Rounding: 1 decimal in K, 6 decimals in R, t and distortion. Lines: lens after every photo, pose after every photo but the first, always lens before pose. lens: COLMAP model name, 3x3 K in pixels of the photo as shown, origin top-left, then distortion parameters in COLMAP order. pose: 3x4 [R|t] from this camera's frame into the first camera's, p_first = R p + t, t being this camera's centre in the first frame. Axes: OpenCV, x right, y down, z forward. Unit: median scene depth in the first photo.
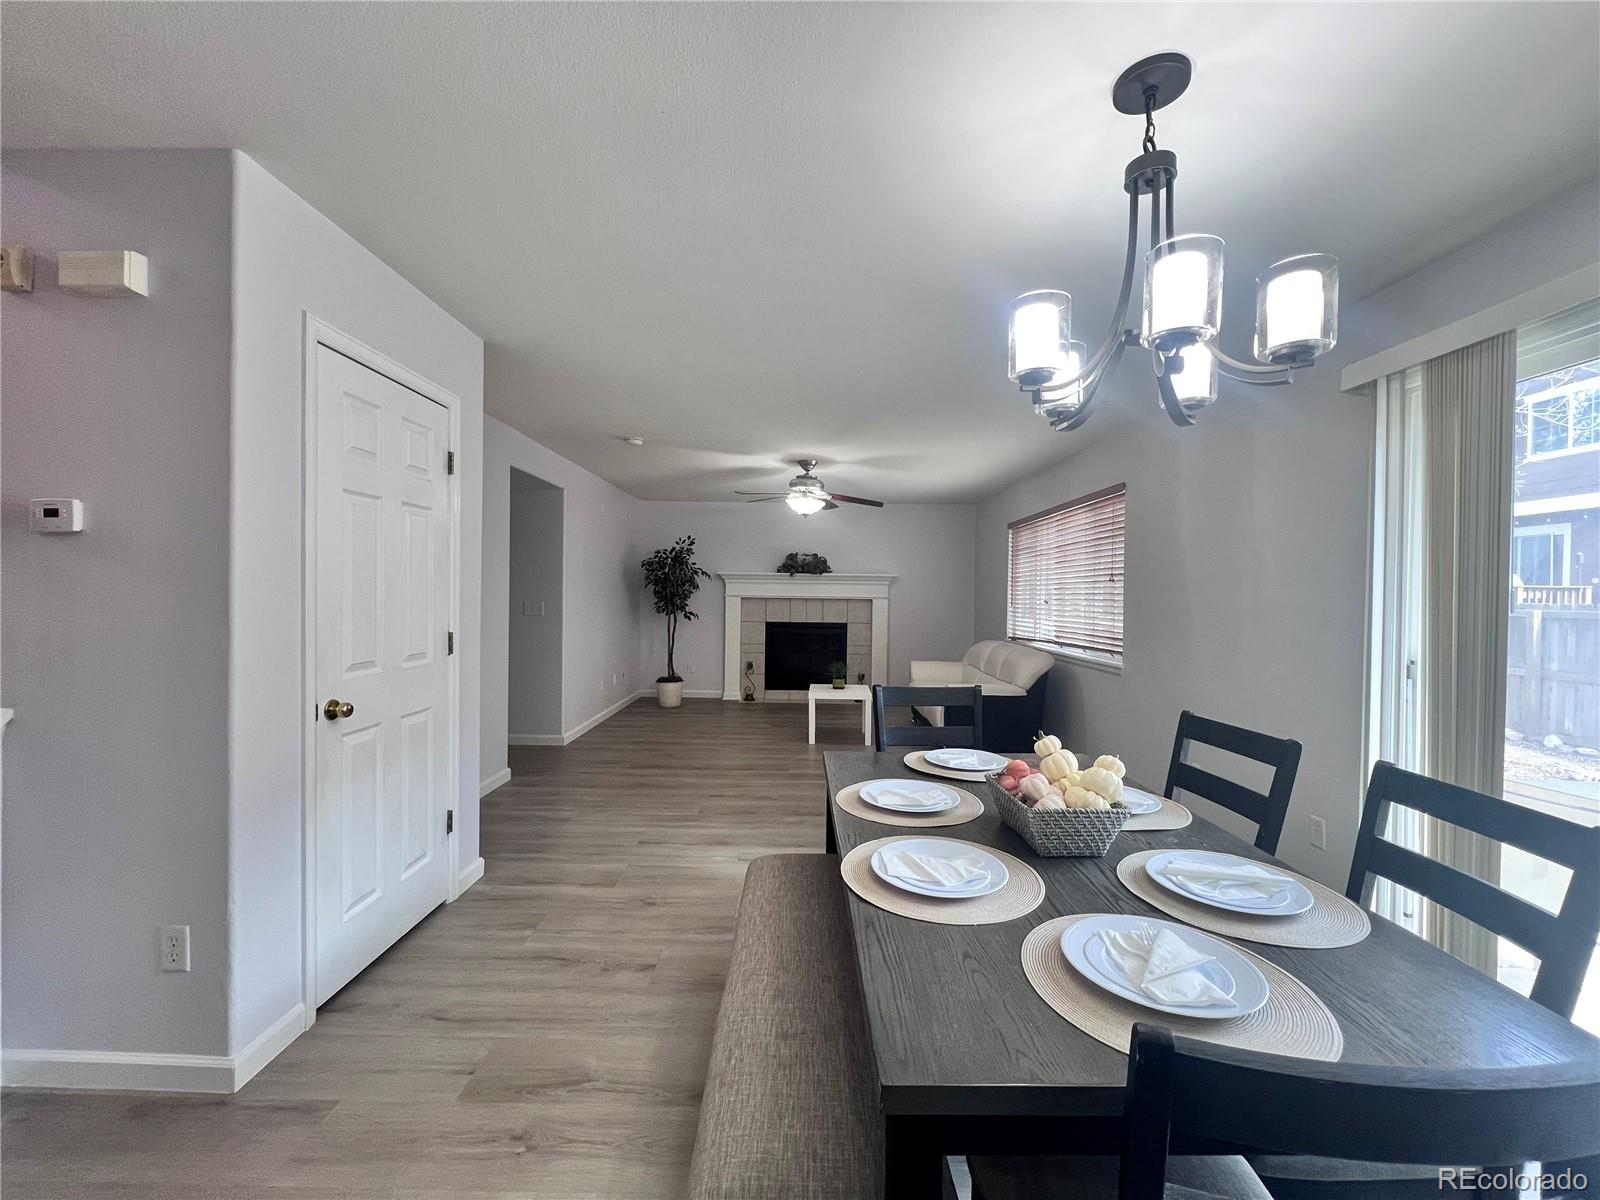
lens RADIAL K [[640.5, 0, 796.8], [0, 640.5, 601.3], [0, 0, 1]] dist [0.001038, -0.000188]
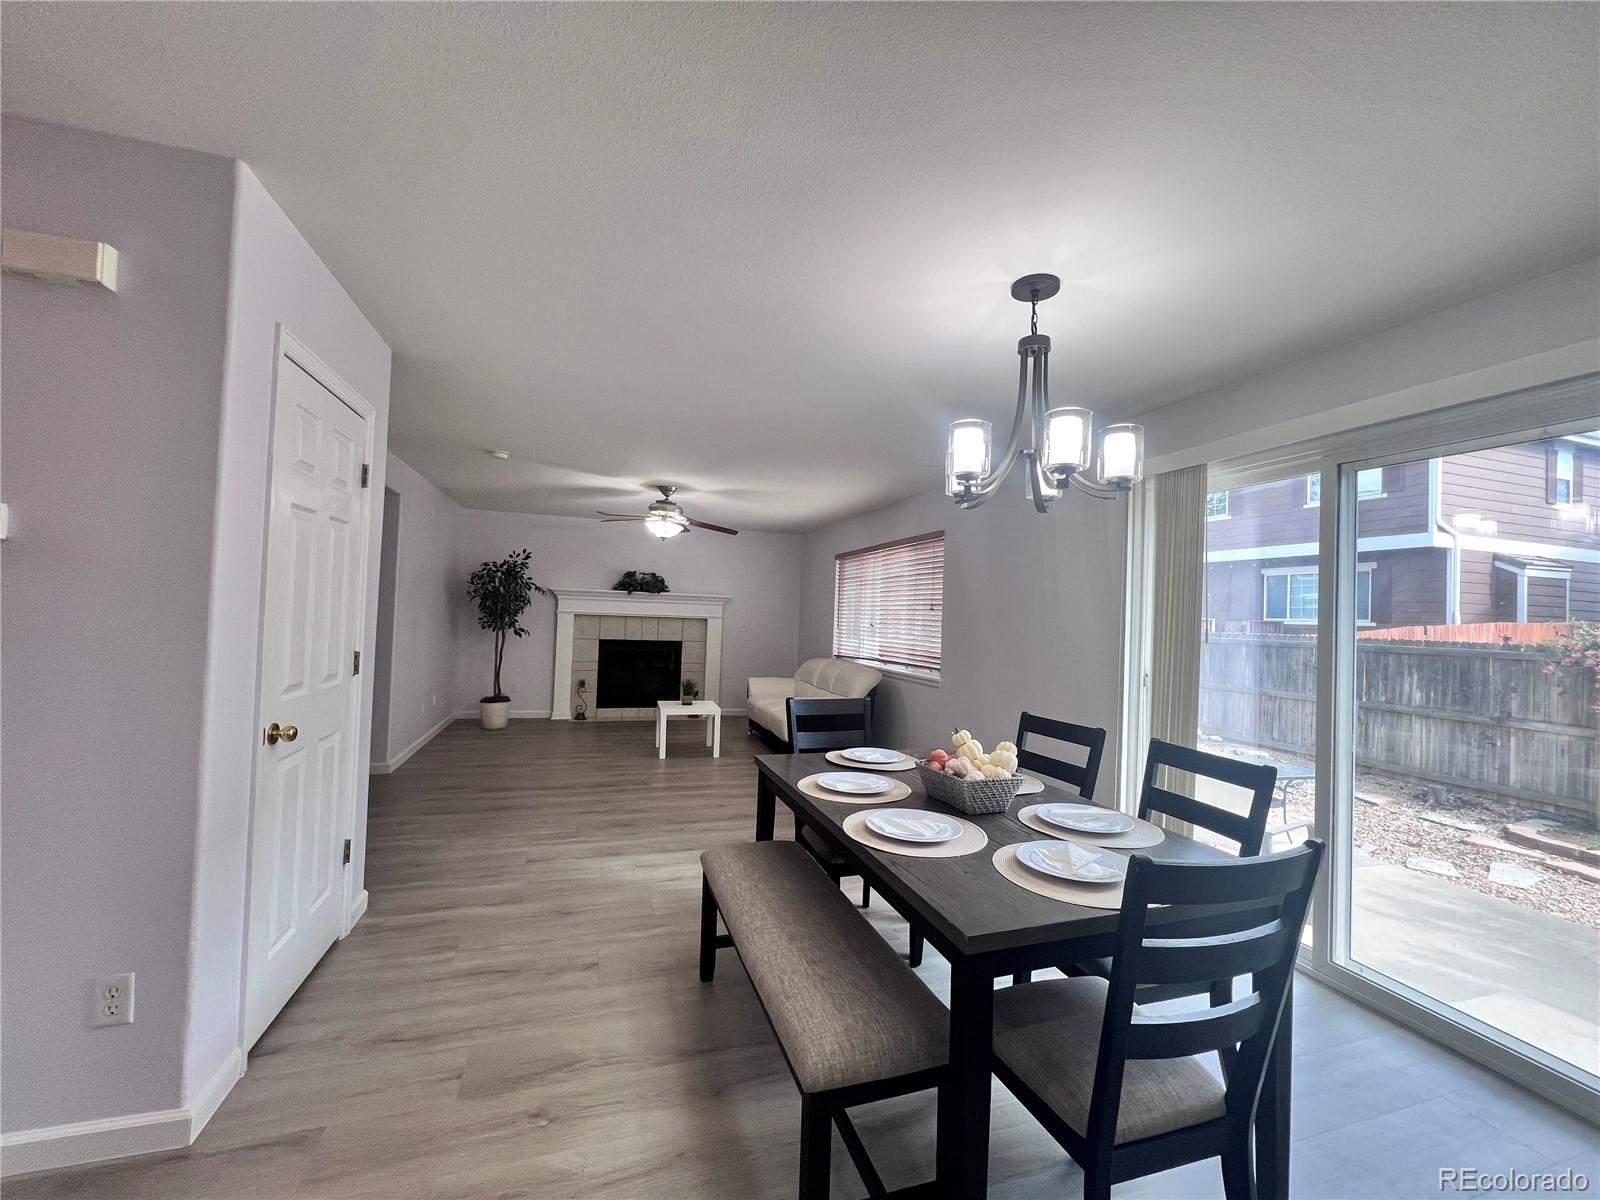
lens RADIAL K [[640.5, 0, 796.8], [0, 640.5, 601.3], [0, 0, 1]] dist [0.001038, -0.000188]
pose [[0.948741, 0.028678, 0.314752, -0.196537], [-0.020528, 0.999363, -0.029177, -0.010626], [-0.315388, 0.021220, 0.948725, -0.104122]]
